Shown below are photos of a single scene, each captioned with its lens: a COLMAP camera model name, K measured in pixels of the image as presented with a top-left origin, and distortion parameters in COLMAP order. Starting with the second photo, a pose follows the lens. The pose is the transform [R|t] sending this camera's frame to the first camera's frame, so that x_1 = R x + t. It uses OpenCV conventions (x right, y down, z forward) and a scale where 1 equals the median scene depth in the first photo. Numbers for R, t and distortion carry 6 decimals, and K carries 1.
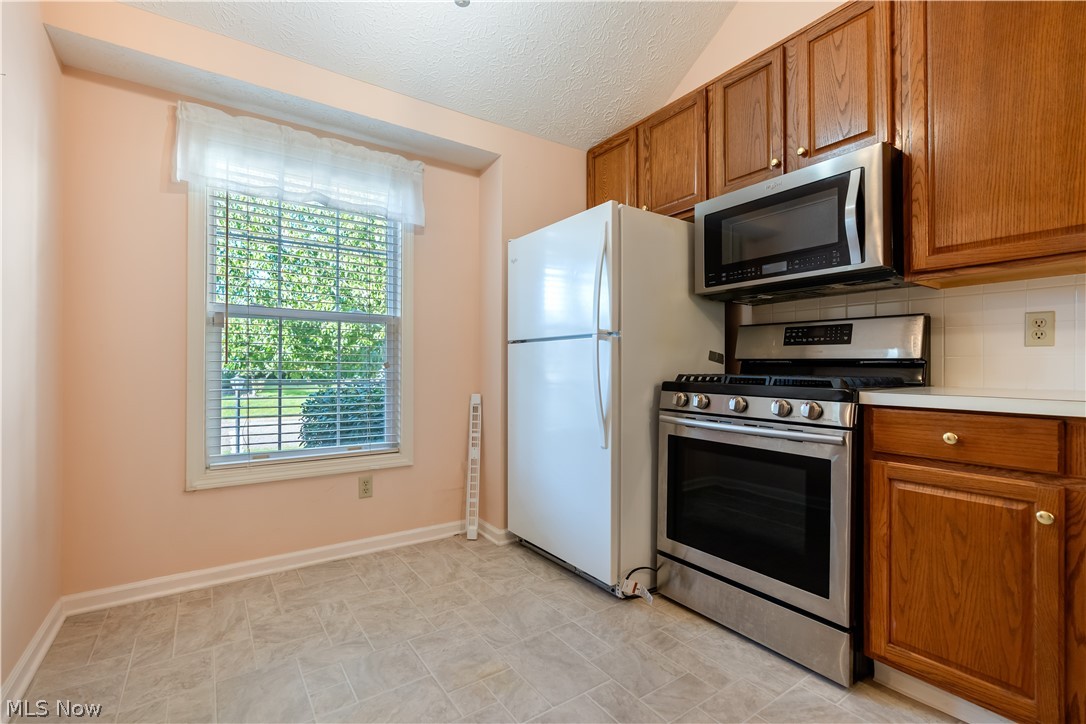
lens RADIAL K [[492.4, 0, 543.5], [0, 492.4, 368.3], [0, 0, 1]] dist [-0.004549, 0.000171]
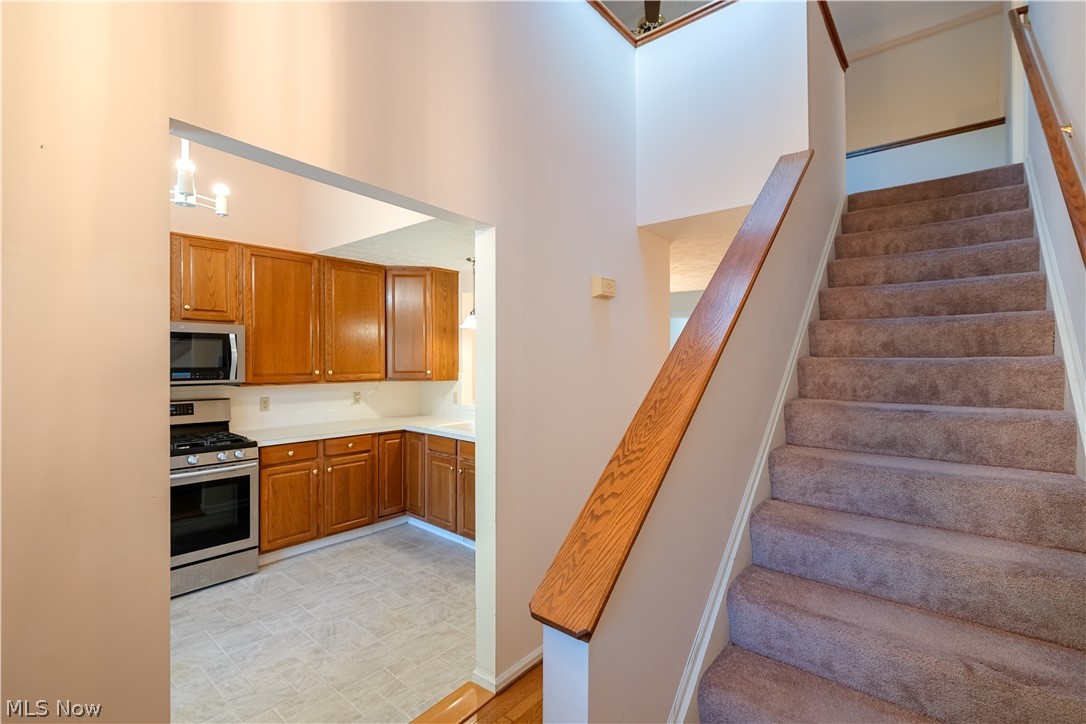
lens RADIAL K [[492.4, 0, 543.5], [0, 492.4, 368.3], [0, 0, 1]] dist [-0.004549, 0.000171]
pose [[-0.271456, -0.018691, 0.962269, -1.884095], [-0.003271, 0.999824, 0.018498, -0.334003], [-0.962445, 0.001873, -0.271469, 0.331454]]
